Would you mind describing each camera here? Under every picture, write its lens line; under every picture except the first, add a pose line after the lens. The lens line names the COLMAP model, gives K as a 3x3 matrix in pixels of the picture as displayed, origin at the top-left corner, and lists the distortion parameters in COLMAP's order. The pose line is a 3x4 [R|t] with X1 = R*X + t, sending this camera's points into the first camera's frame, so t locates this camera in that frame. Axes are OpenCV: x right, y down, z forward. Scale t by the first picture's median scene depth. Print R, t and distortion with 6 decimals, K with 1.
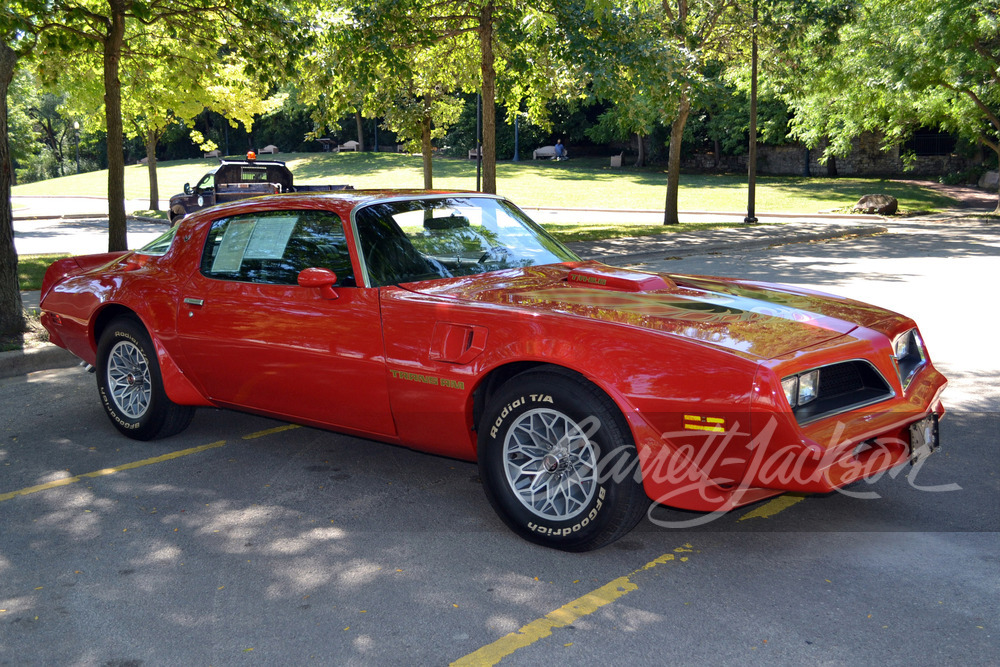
lens RADIAL K [[982.3, 0, 499.4], [0, 982.3, 335.1], [0, 0, 1]] dist [-0.067764, 0.000000]
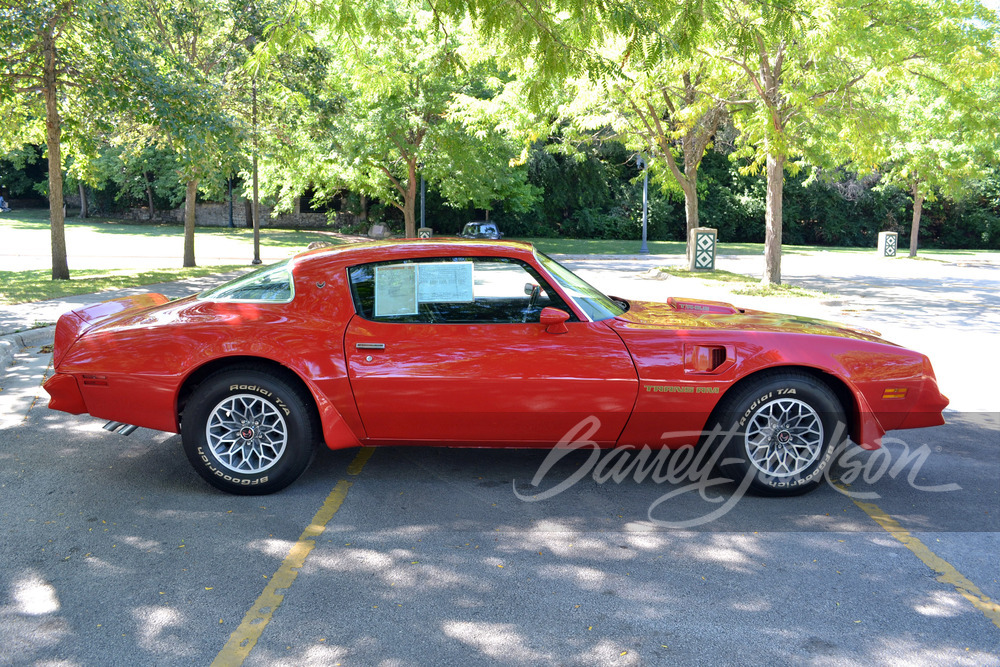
lens RADIAL K [[772.0, 0, 500.0], [0, 772.0, 334.4], [0, 0, 1]] dist [-0.085359, 0.003074]
pose [[0.789481, -0.063304, 0.610502, -0.120892], [0.076987, 0.997025, 0.003826, -0.006776], [-0.608928, 0.043980, 0.792005, 0.048470]]
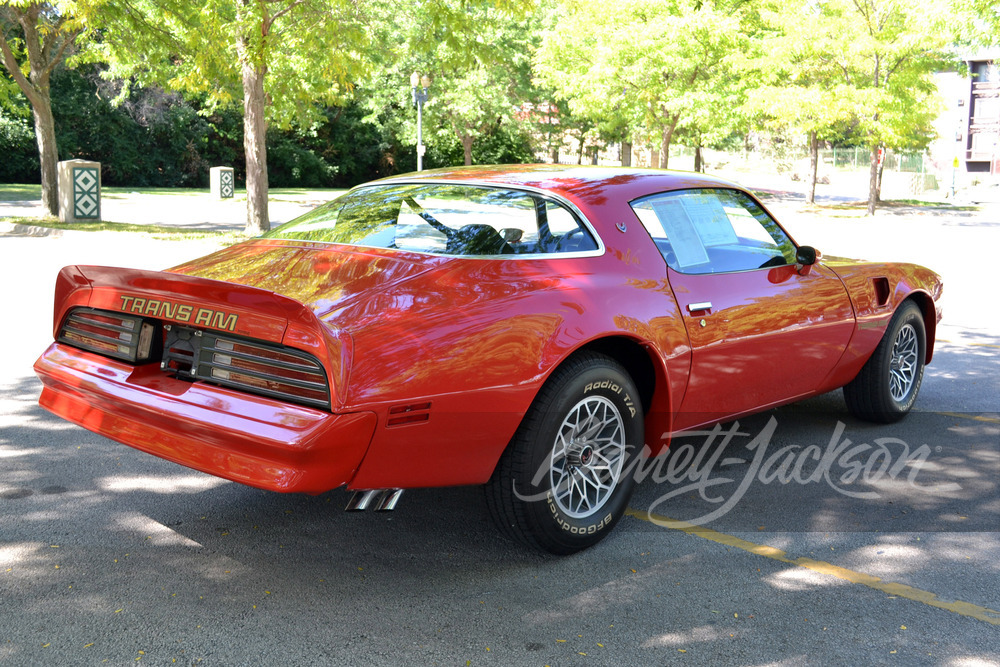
lens RADIAL K [[1035.3, 0, 499.5], [0, 1035.3, 333.0], [0, 0, 1]] dist [-0.073762, 0.000000]
pose [[0.100195, -0.130832, 0.986329, -0.196222], [0.130150, 0.984523, 0.117372, -0.022547], [-0.986419, 0.116610, 0.115672, 0.184818]]
